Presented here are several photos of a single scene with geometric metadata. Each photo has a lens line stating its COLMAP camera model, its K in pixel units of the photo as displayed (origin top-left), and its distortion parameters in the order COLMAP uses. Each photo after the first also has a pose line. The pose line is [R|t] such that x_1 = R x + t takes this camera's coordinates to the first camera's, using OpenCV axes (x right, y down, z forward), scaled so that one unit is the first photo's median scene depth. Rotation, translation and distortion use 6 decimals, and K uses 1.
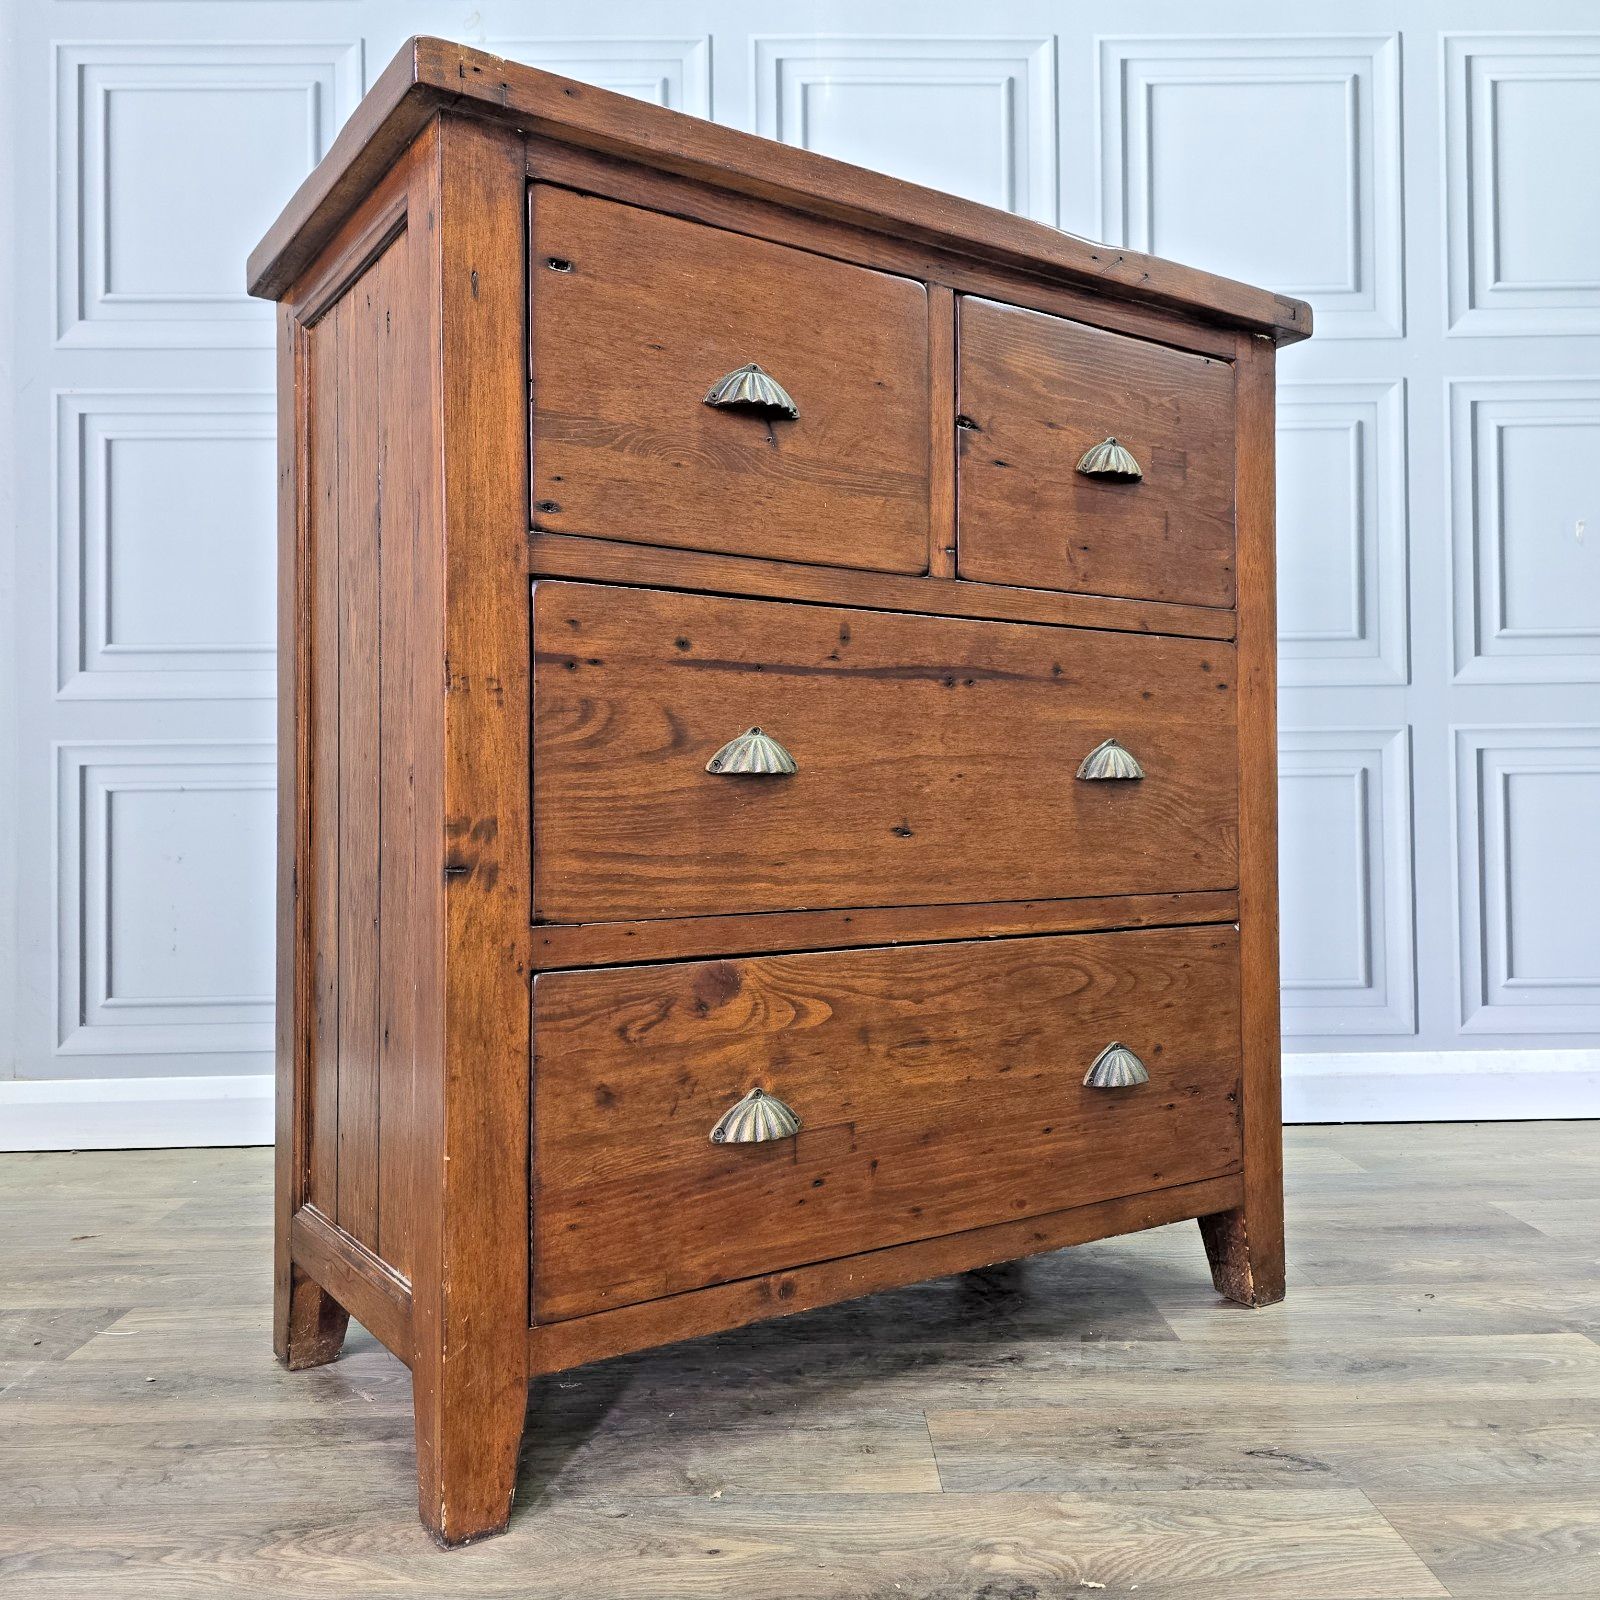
lens RADIAL K [[1428.3, 0, 805.5], [0, 1428.3, 790.6], [0, 0, 1]] dist [0.088979, -0.119157]
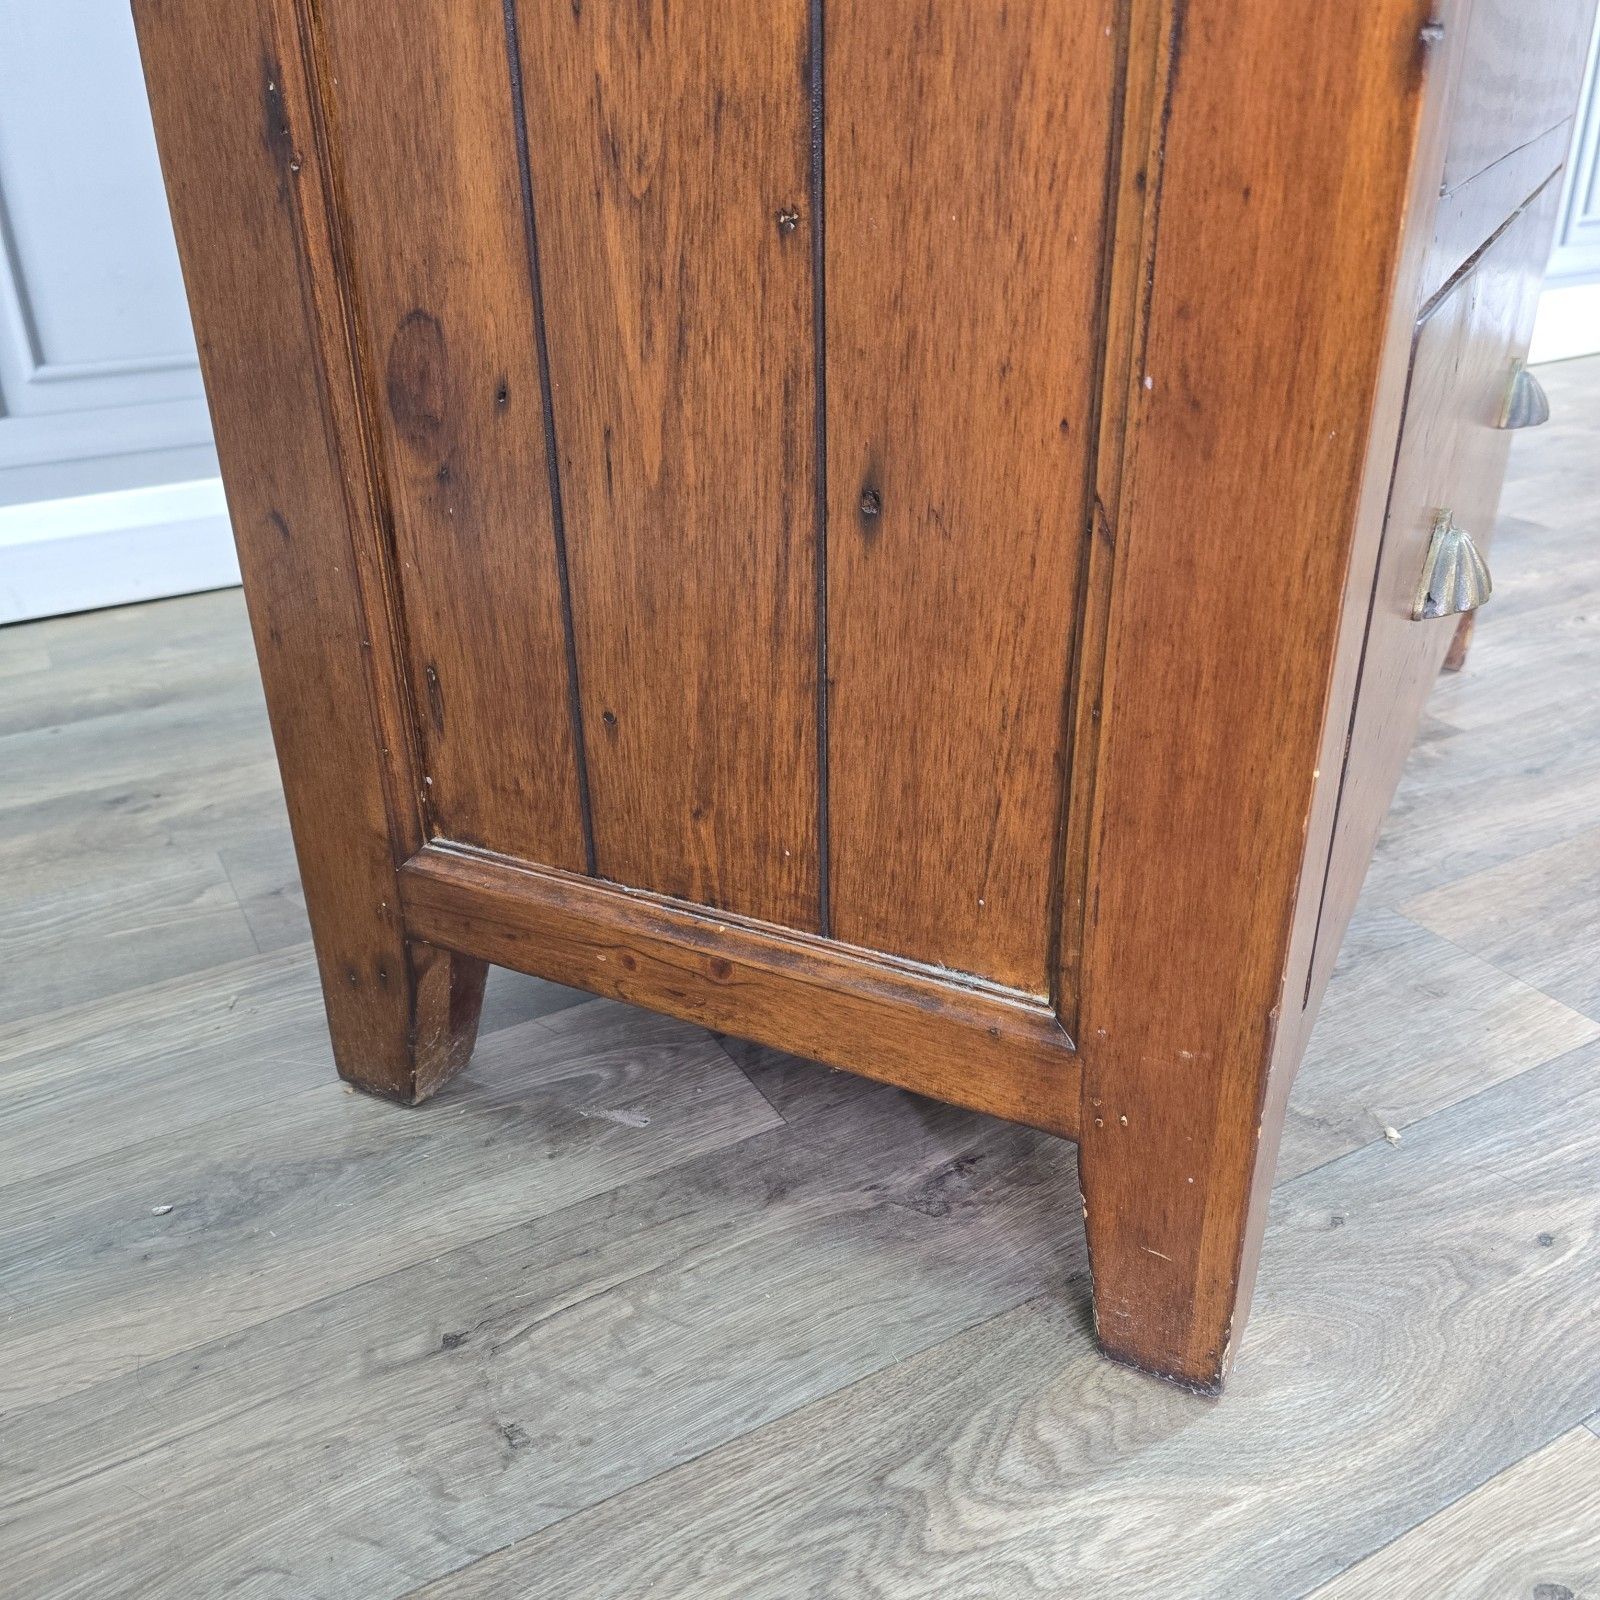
lens RADIAL K [[1428.3, 0, 810.0], [0, 1428.3, 800.4], [0, 0, 1]] dist [0.088979, -0.119157]
pose [[0.881565, -0.217238, 0.419108, -0.465846], [0.002899, 0.890296, 0.455374, 0.051577], [-0.472055, -0.400227, 0.785483, 0.594438]]
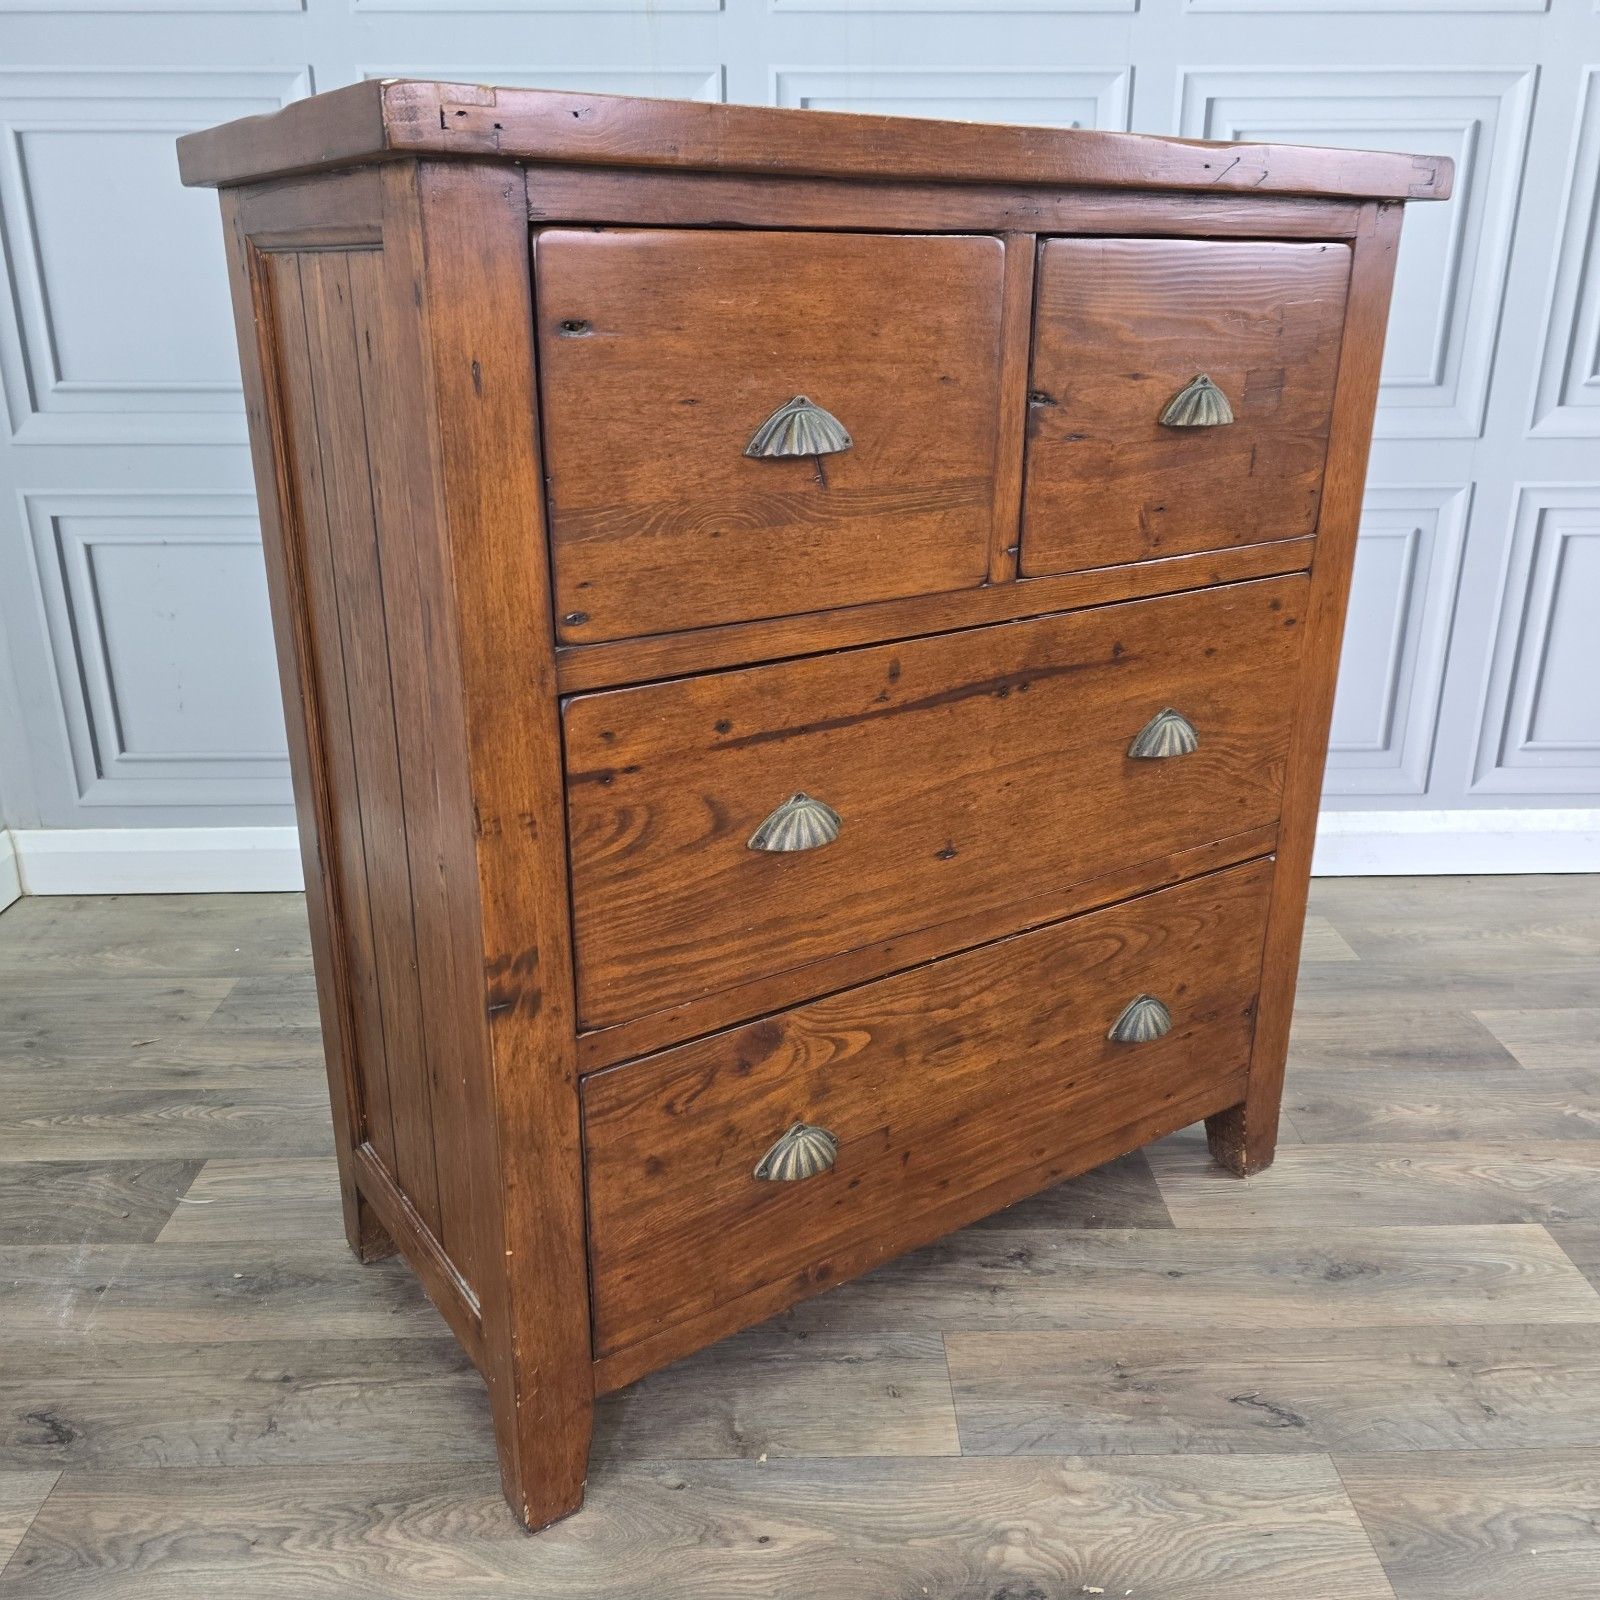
lens RADIAL K [[1428.3, 0, 805.0], [0, 1428.3, 791.6], [0, 0, 1]] dist [0.088979, -0.119157]
pose [[0.999940, 0.008013, 0.007459, -0.035666], [-0.010134, 0.935223, 0.353913, -0.354642], [-0.004140, -0.353967, 0.935249, 0.110154]]
